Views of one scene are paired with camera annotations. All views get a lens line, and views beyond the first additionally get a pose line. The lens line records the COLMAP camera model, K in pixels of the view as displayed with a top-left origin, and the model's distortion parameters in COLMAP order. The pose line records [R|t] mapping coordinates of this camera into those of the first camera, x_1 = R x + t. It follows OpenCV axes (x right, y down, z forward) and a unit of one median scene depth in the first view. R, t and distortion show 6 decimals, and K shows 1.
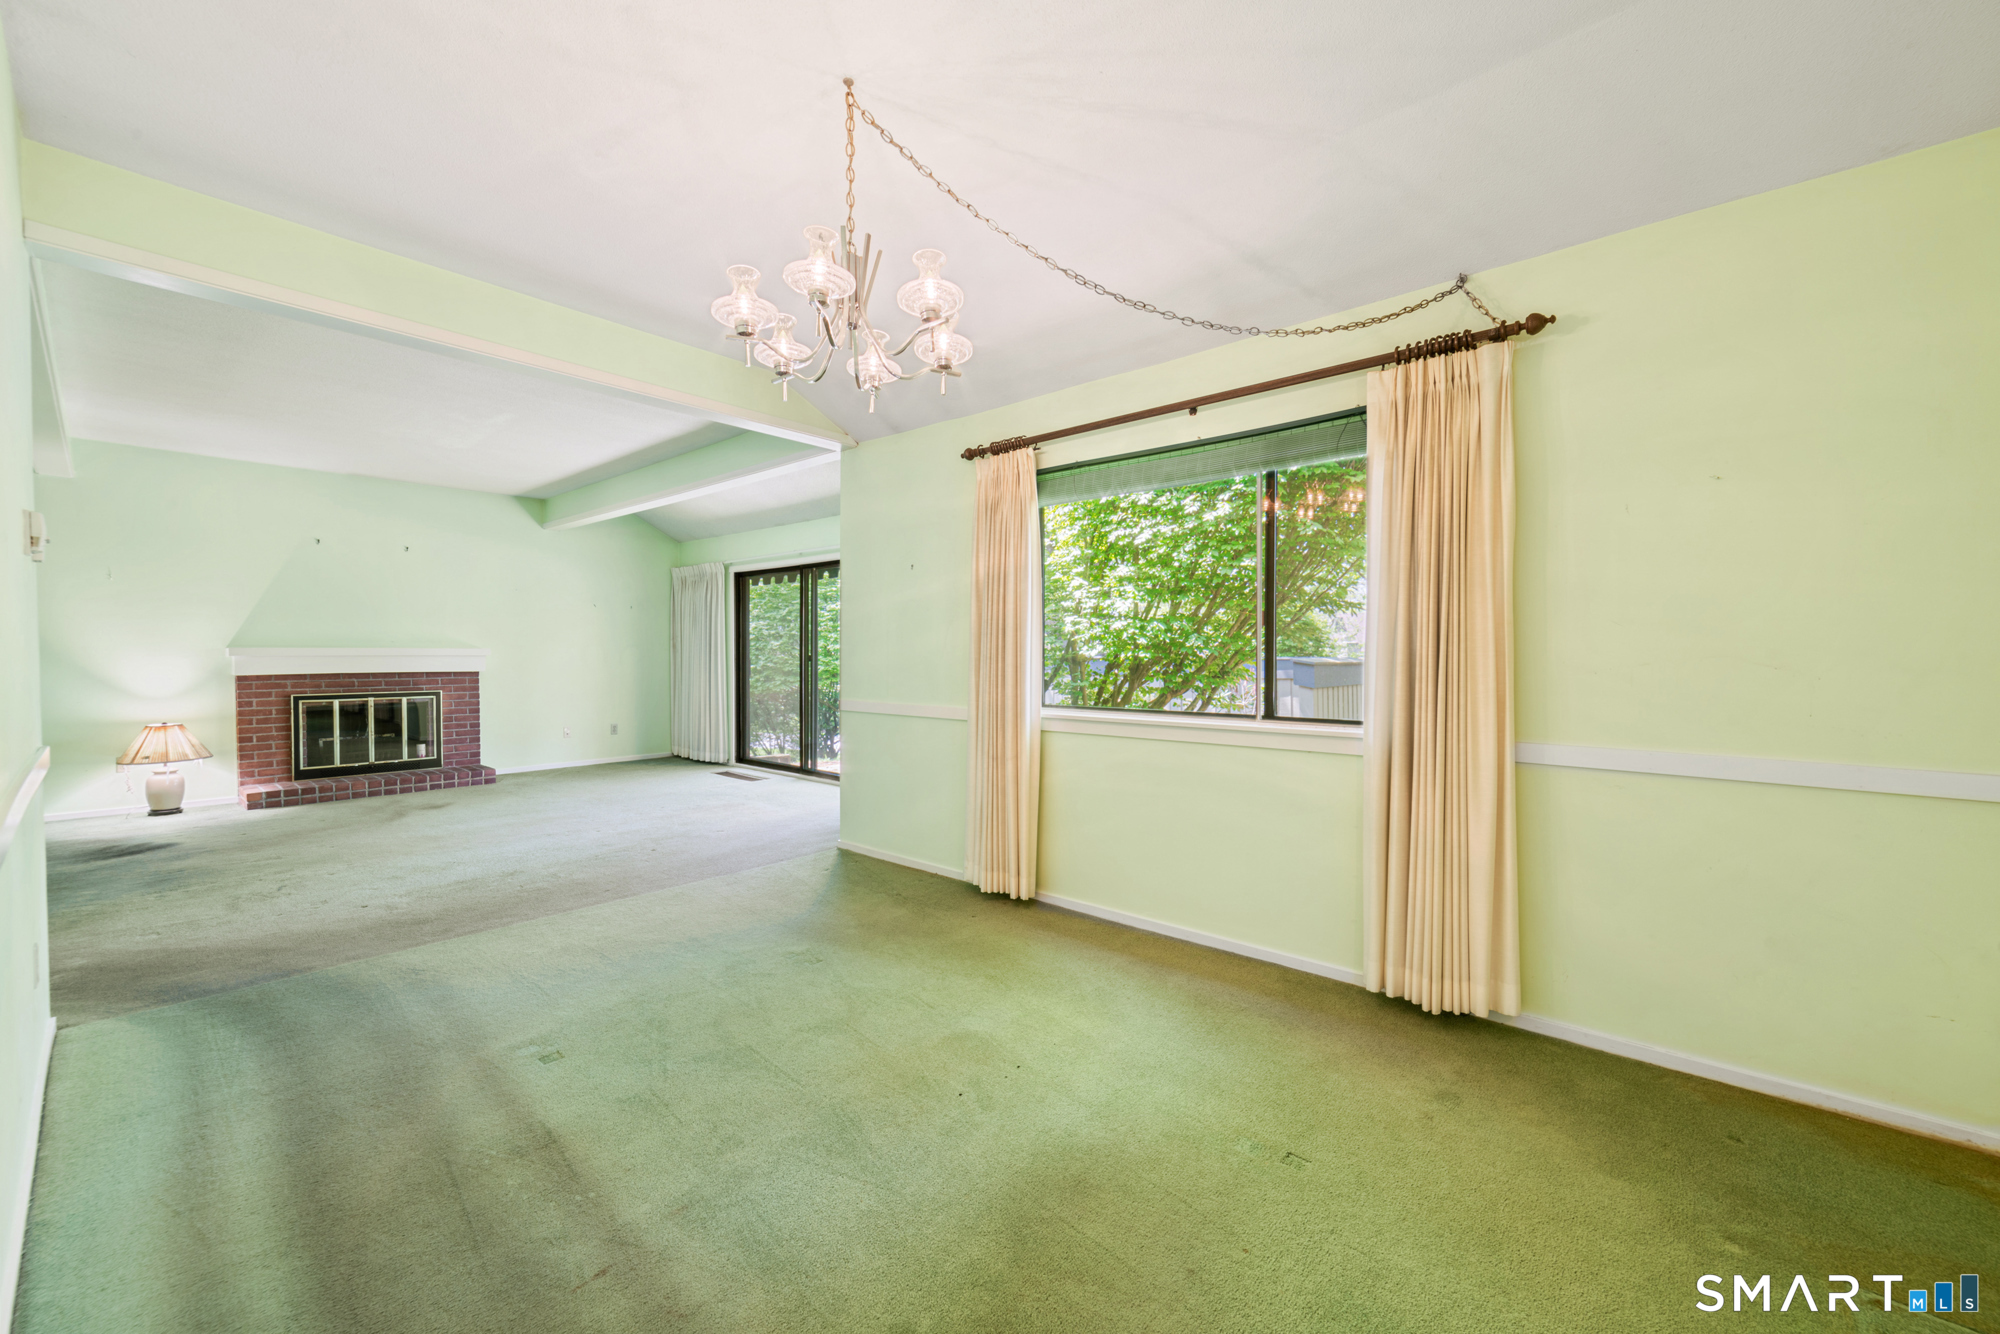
lens RADIAL K [[796.1, 0, 976.8], [0, 796.1, 663.6], [0, 0, 1]] dist [0.002743, 0.001940]
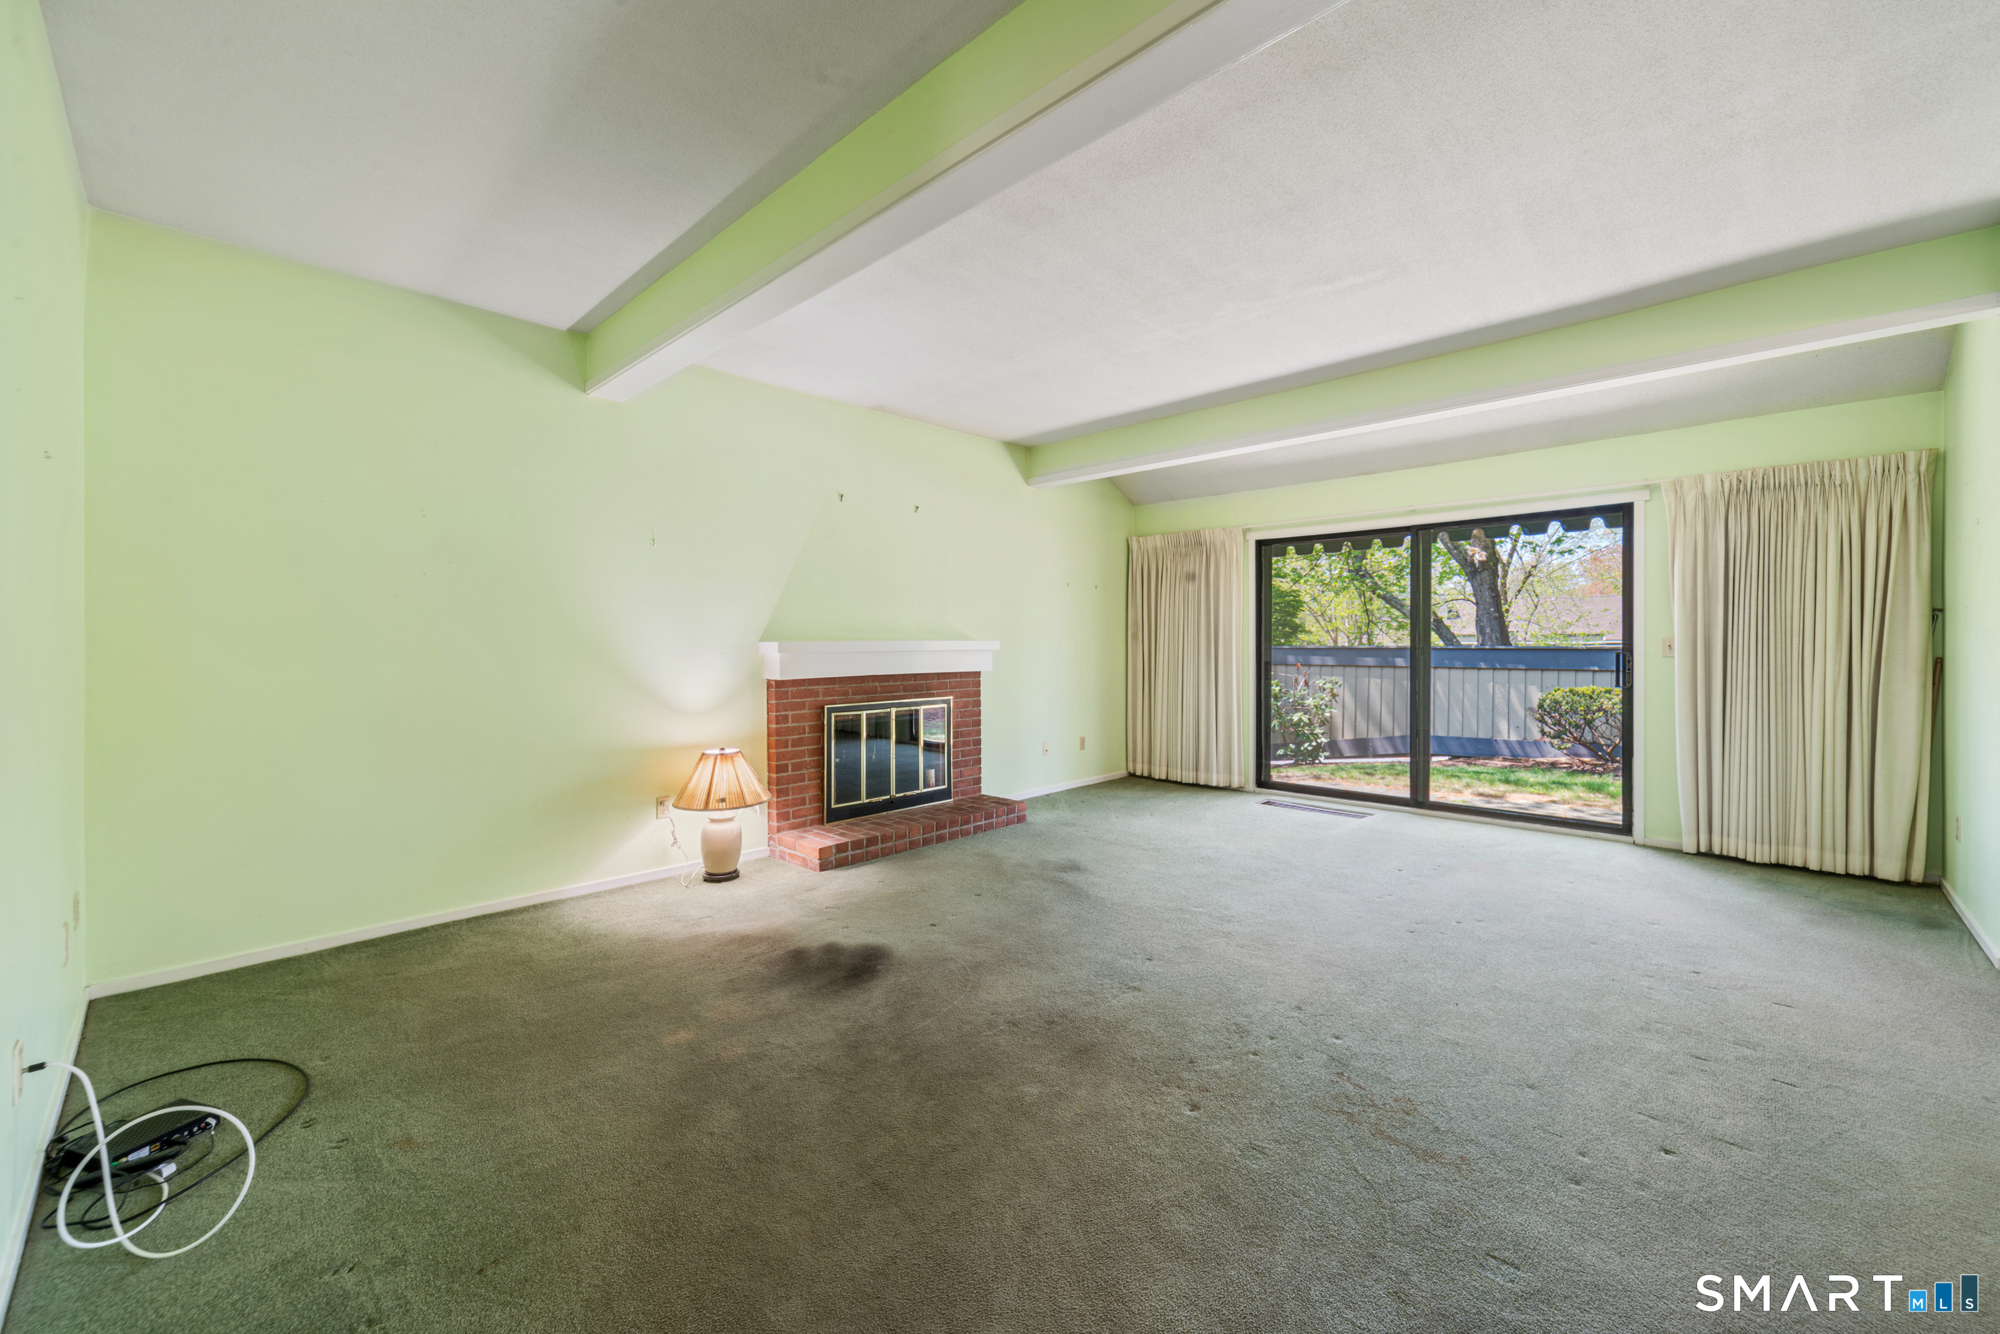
lens RADIAL K [[796.1, 0, 1001.4], [0, 796.1, 649.3], [0, 0, 1]] dist [0.002743, 0.001940]
pose [[0.999499, -0.004930, -0.031248, -0.762935], [0.004673, 0.999955, -0.008291, -0.005834], [0.031288, 0.008141, 0.999477, 0.319273]]
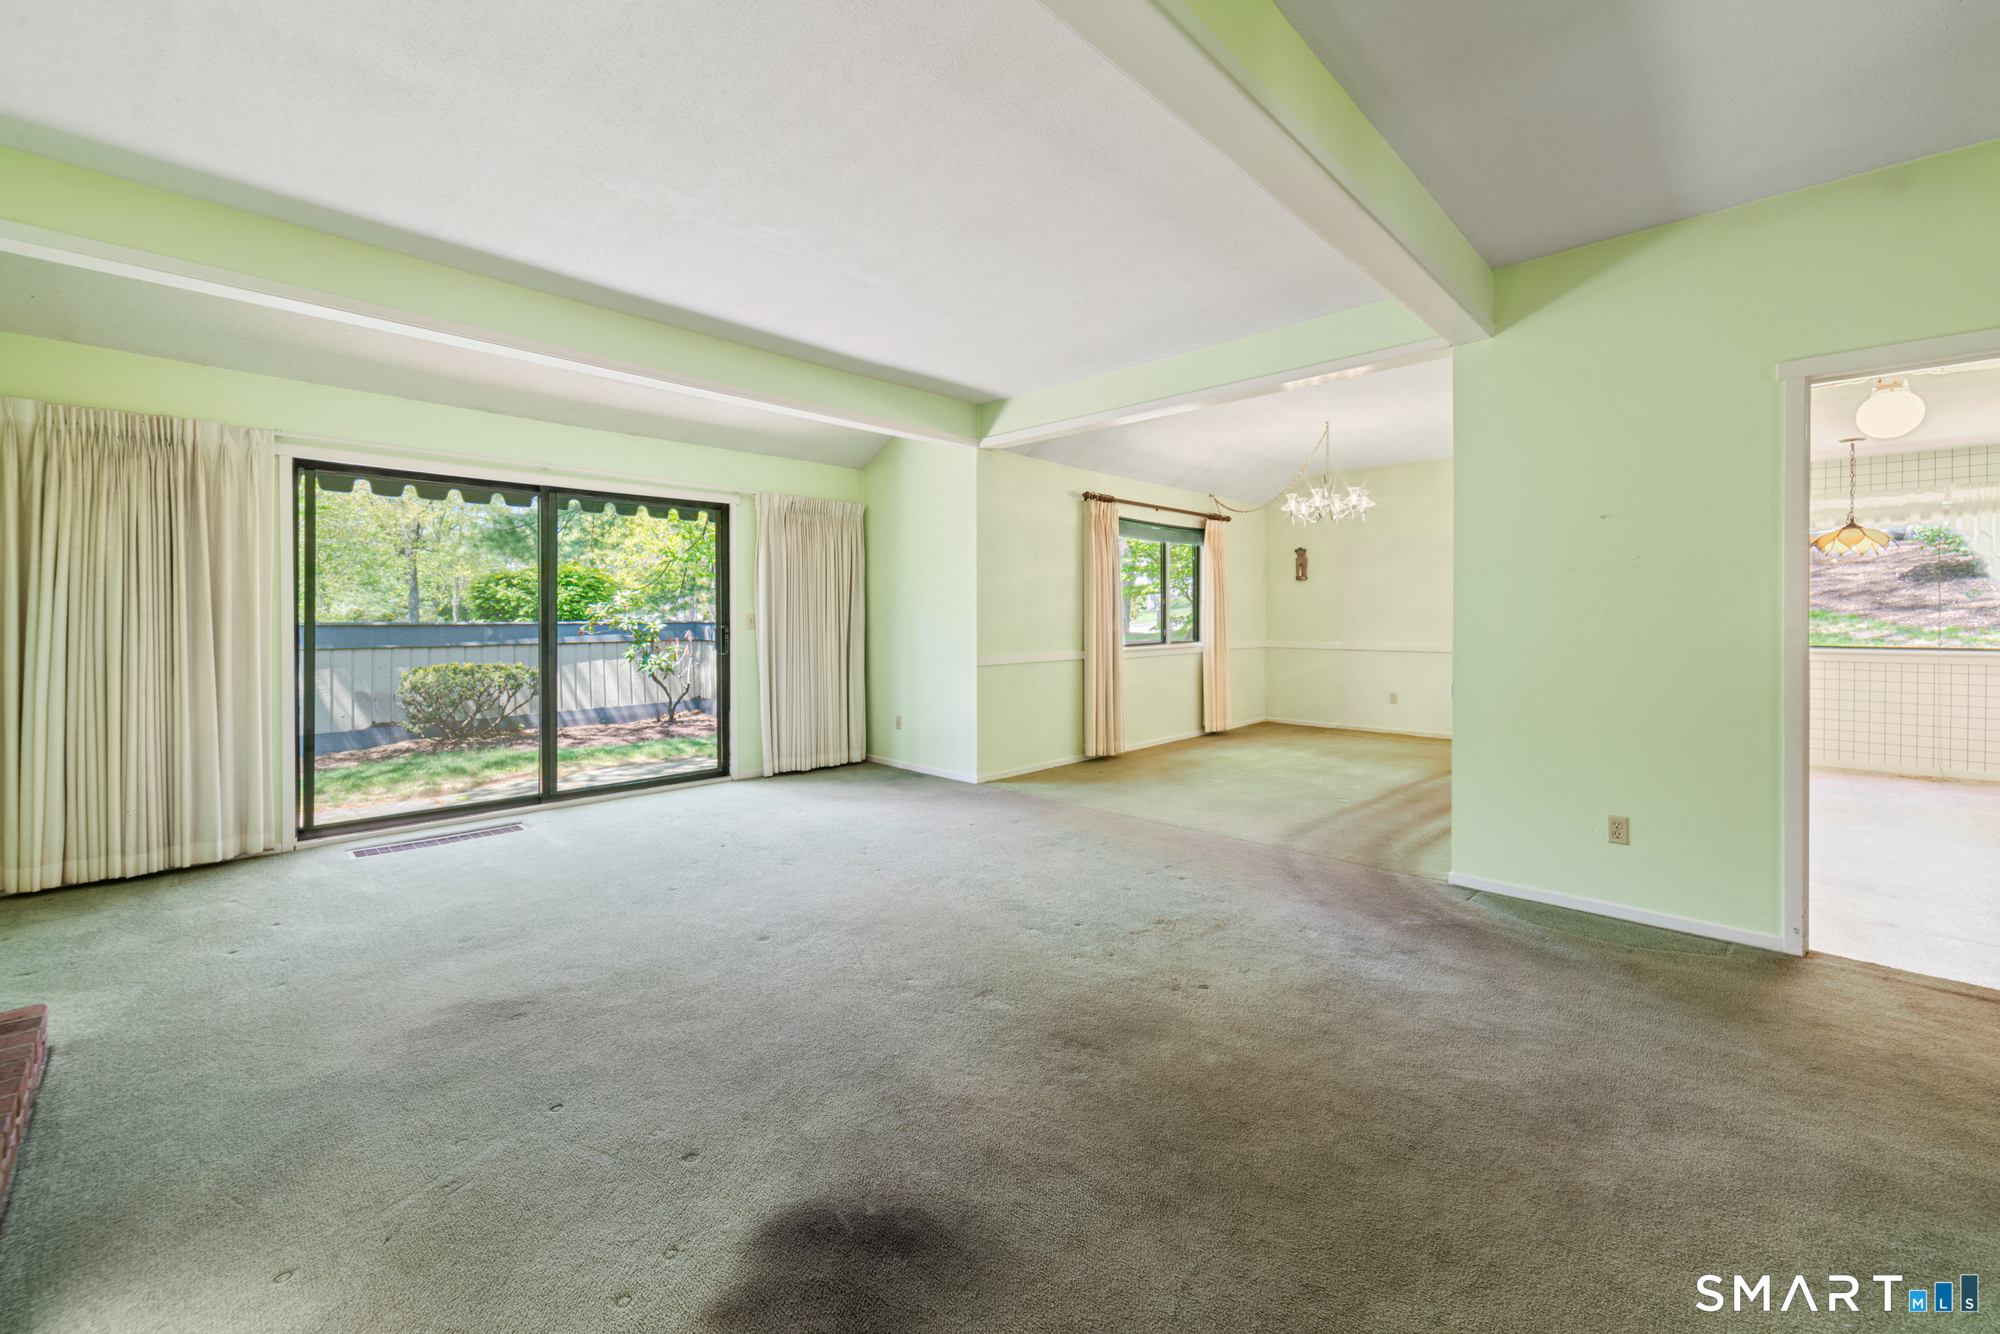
lens RADIAL K [[796.1, 0, 1008.1], [0, 796.1, 619.3], [0, 0, 1]] dist [0.002743, 0.001940]
pose [[0.026983, -0.004788, 0.999624, -1.144167], [0.016674, 0.999852, 0.004339, -0.013181], [-0.999497, 0.016551, 0.027059, 0.783184]]
